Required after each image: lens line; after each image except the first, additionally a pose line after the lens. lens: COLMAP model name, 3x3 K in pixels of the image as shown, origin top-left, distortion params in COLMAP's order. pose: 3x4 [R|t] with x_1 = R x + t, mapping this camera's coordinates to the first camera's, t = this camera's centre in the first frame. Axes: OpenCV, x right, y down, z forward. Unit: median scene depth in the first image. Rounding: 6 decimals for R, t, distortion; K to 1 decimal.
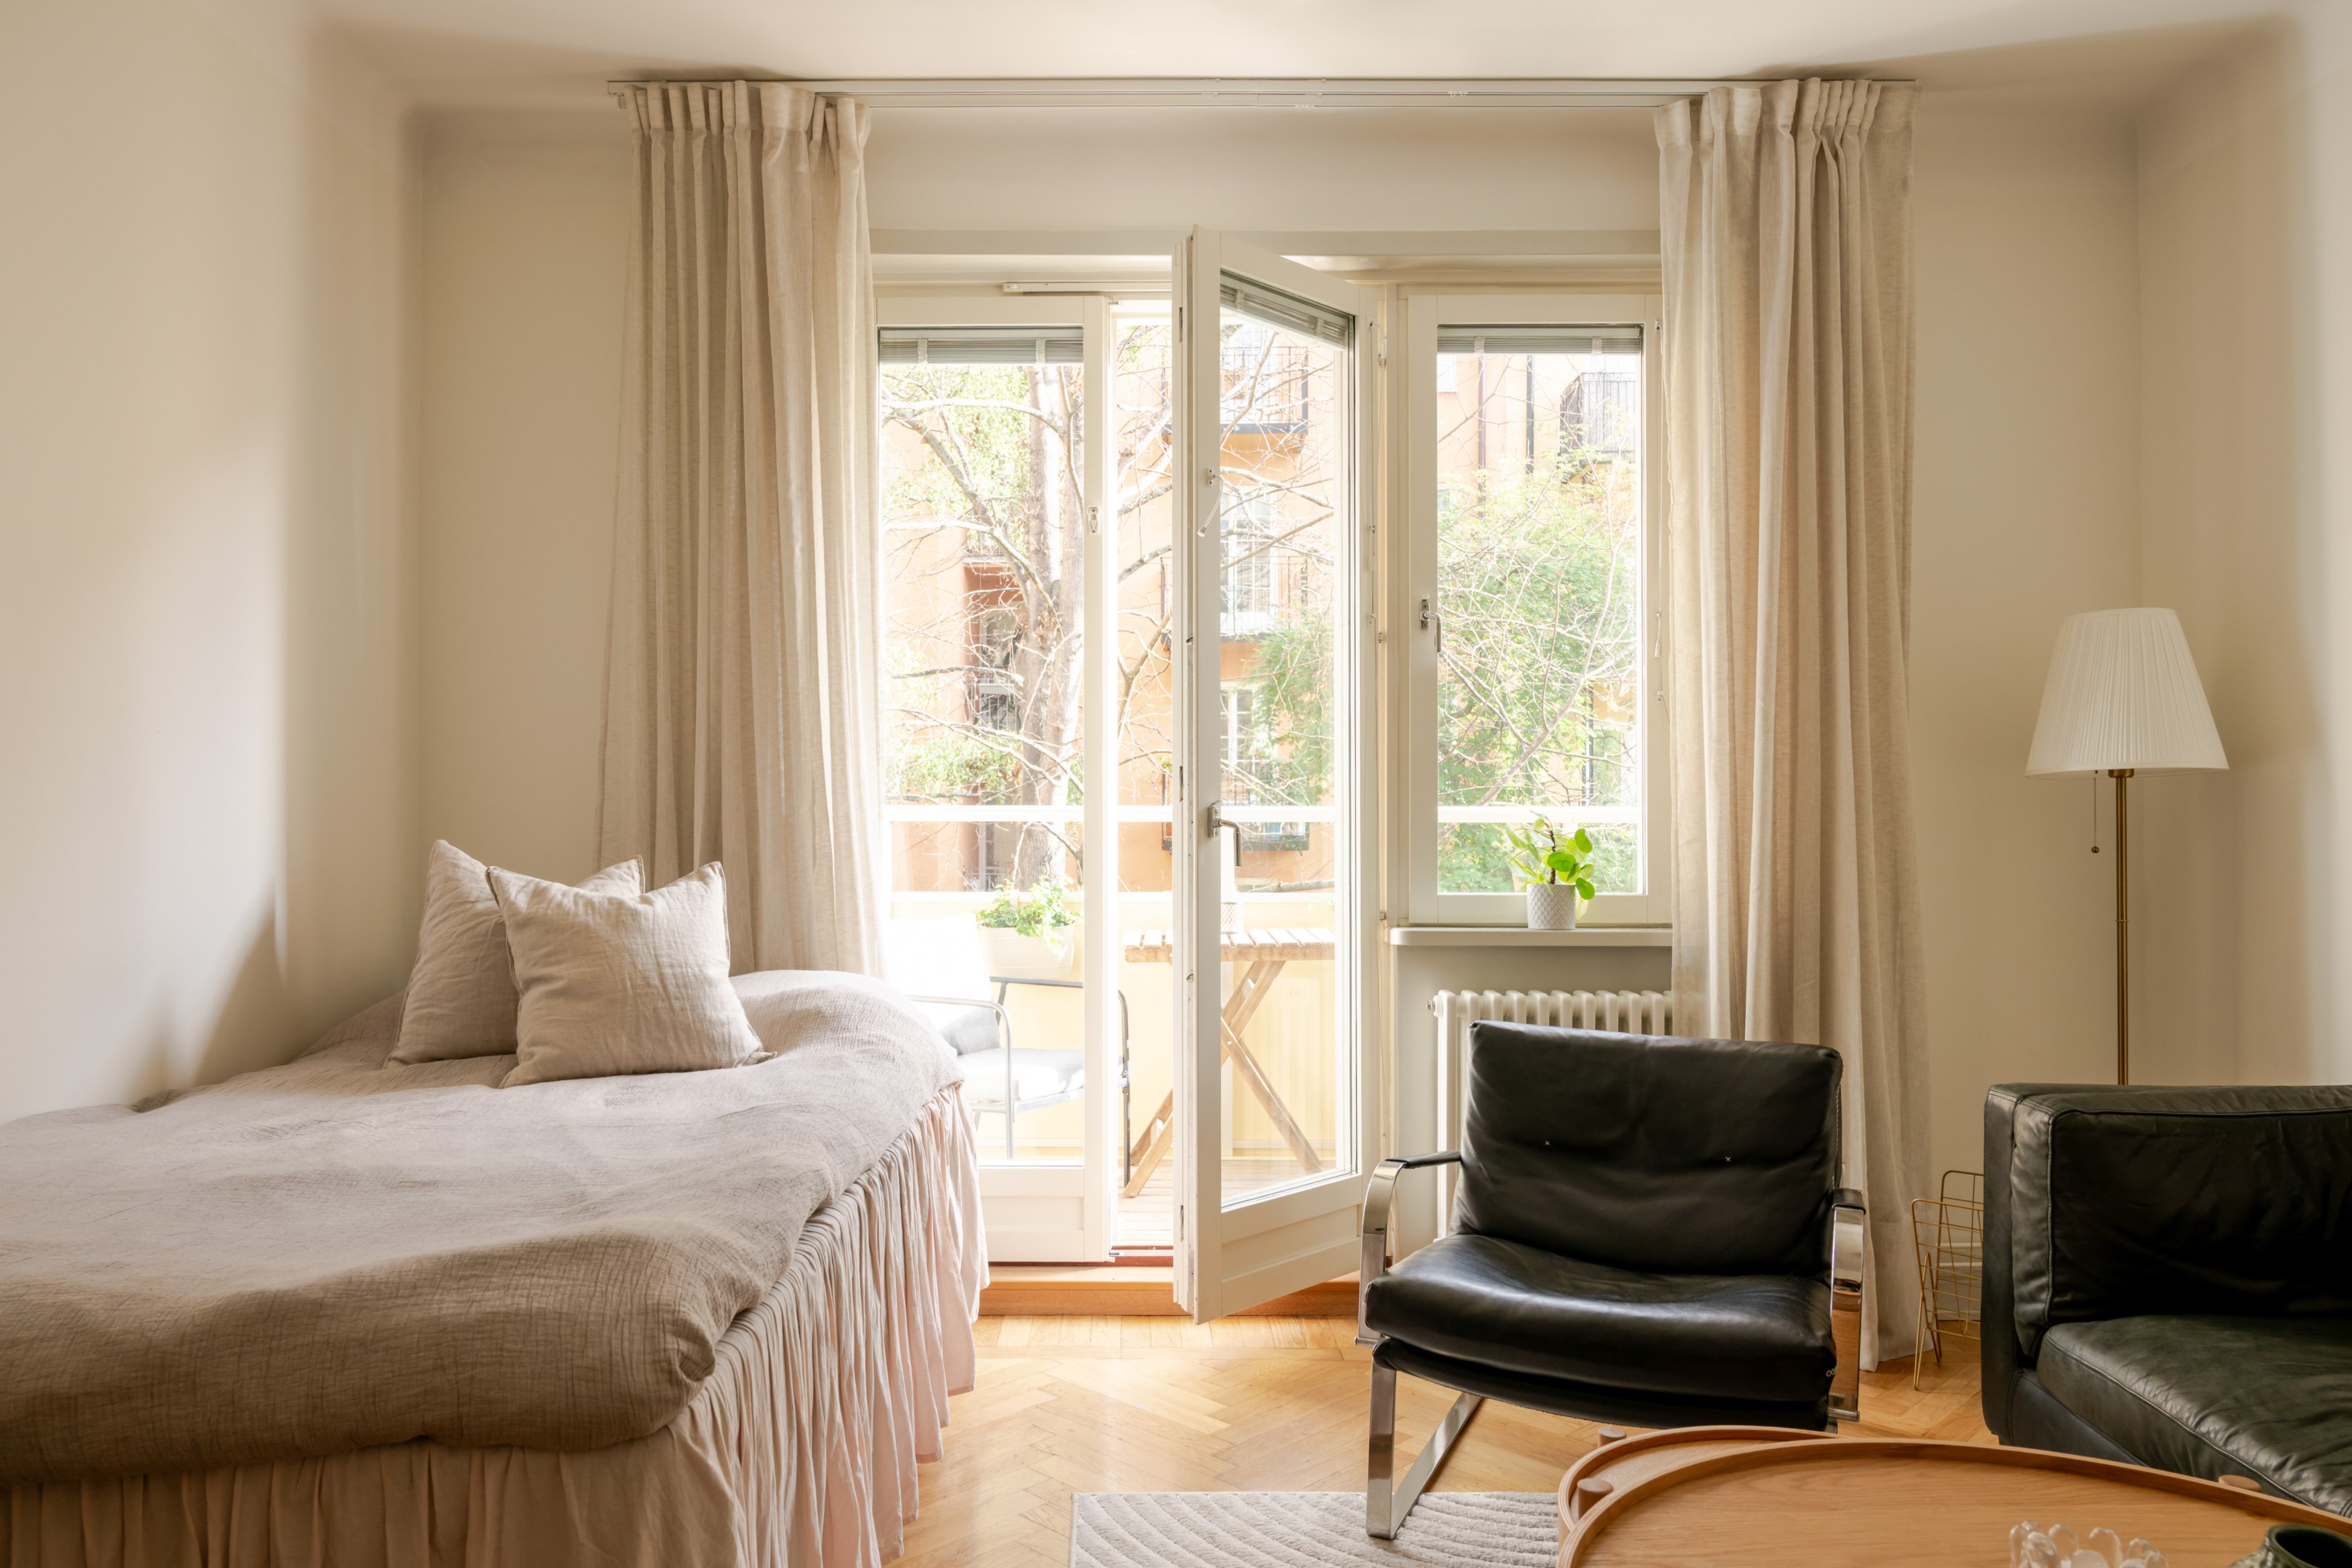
lens RADIAL K [[1603.0, 0, 1112.6], [0, 1603.0, 794.8], [0, 0, 1]] dist [-0.005419, 0.001028]
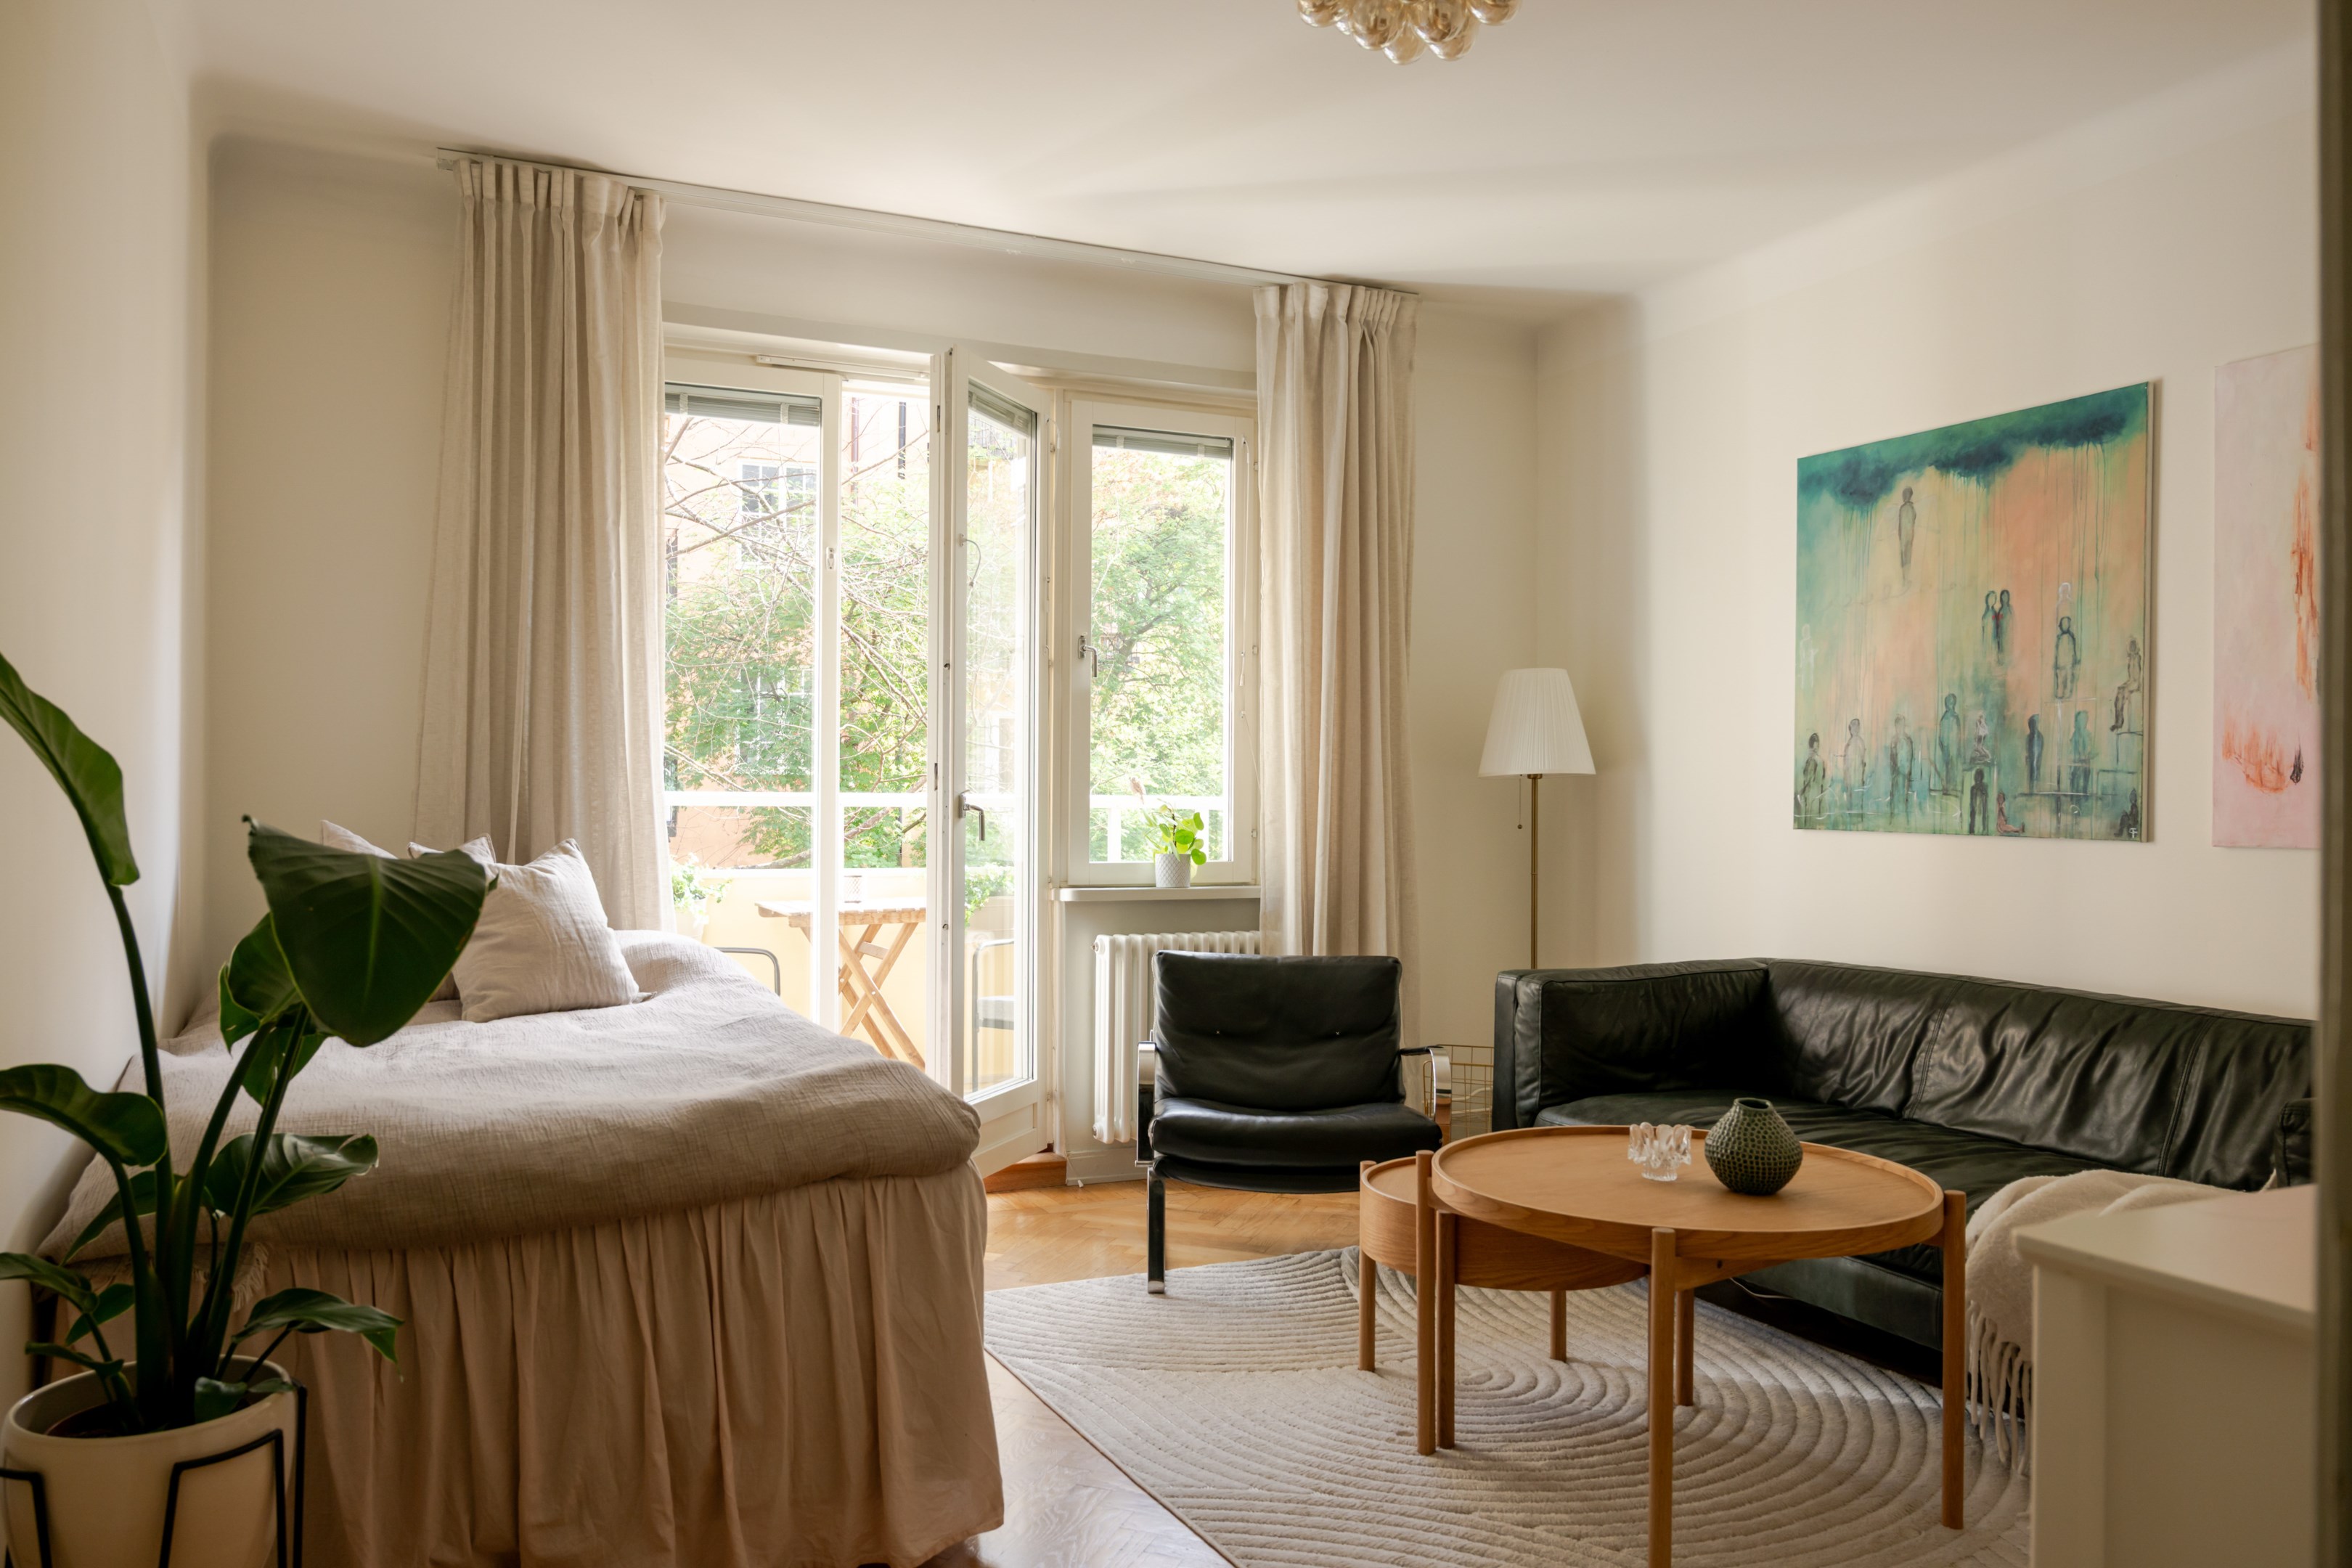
lens RADIAL K [[1722.8, 0, 1125.2], [0, 1722.8, 788.3], [0, 0, 1]] dist [-0.003362, 0.000631]
pose [[0.912394, 0.007379, 0.409246, -0.371464], [-0.009752, 0.999946, 0.003712, -0.004029], [-0.409196, -0.007377, 0.912417, -0.312055]]
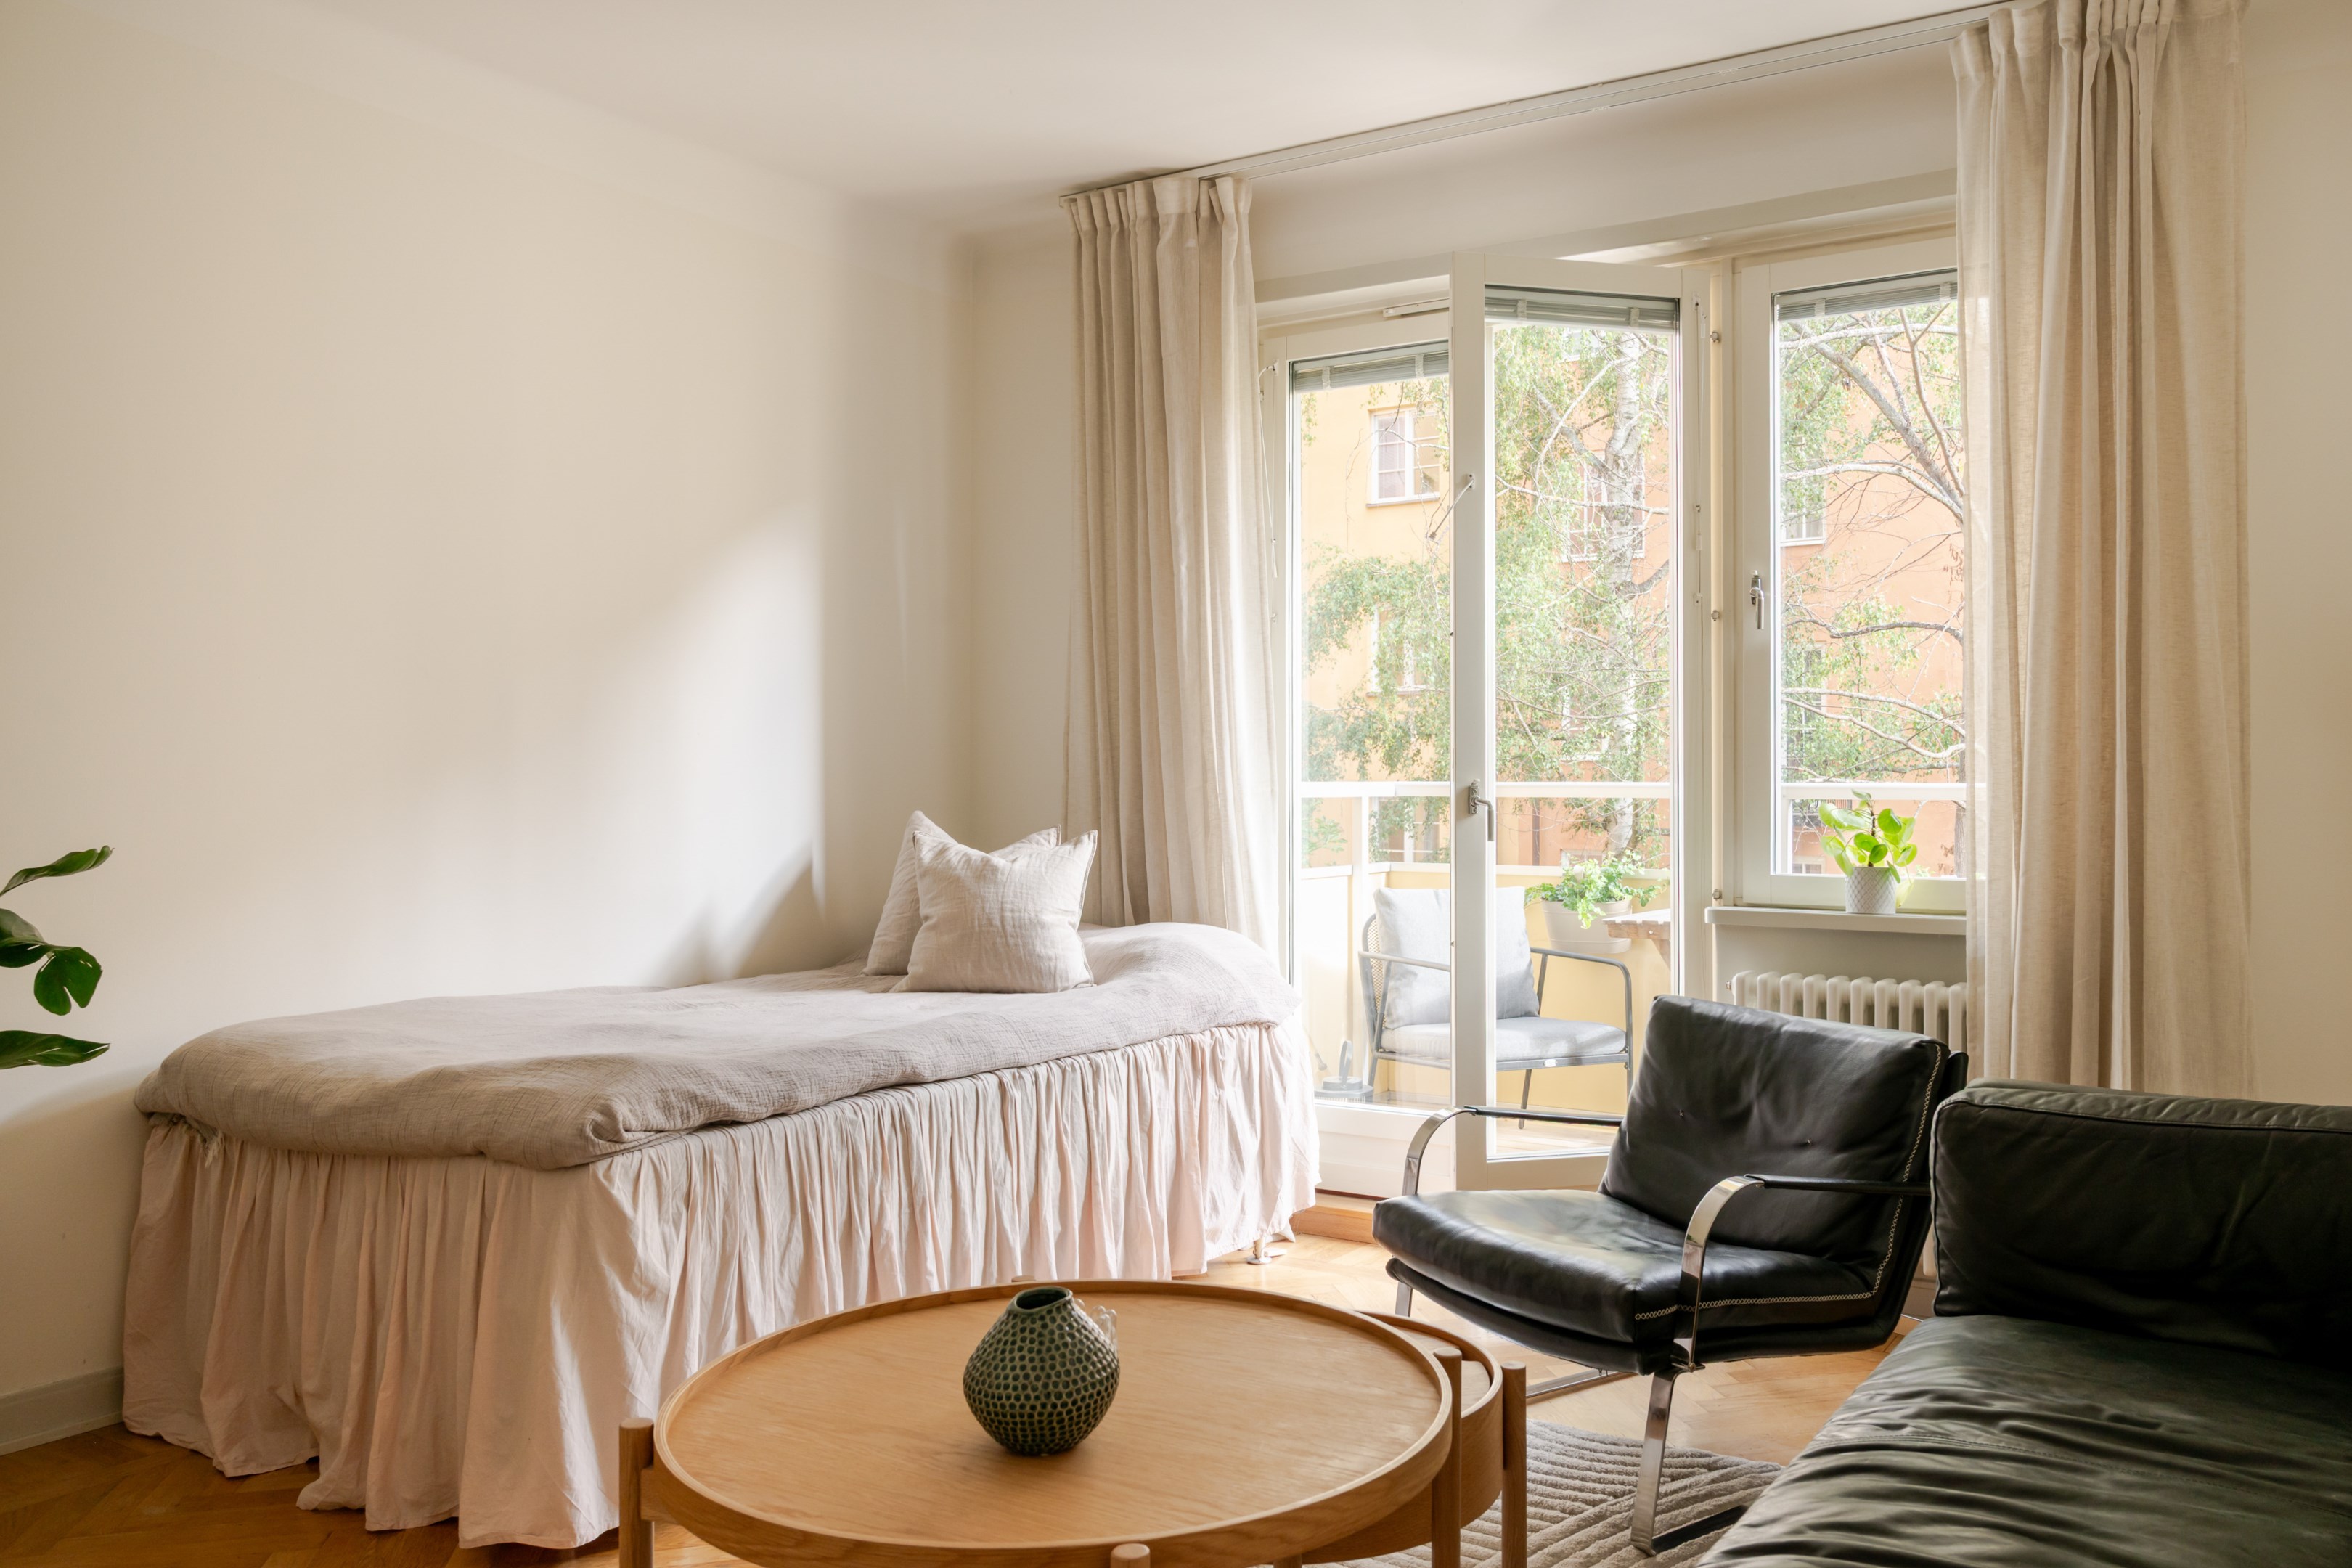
lens RADIAL K [[1776.7, 0, 1319.2], [0, 1776.7, 772.1], [0, 0, 1]] dist [-0.008466, -0.001348]
pose [[0.866199, -0.002927, -0.499691, 0.548309], [0.004841, 0.999985, 0.002533, -0.005221], [0.499676, -0.004613, 0.866200, -0.087698]]
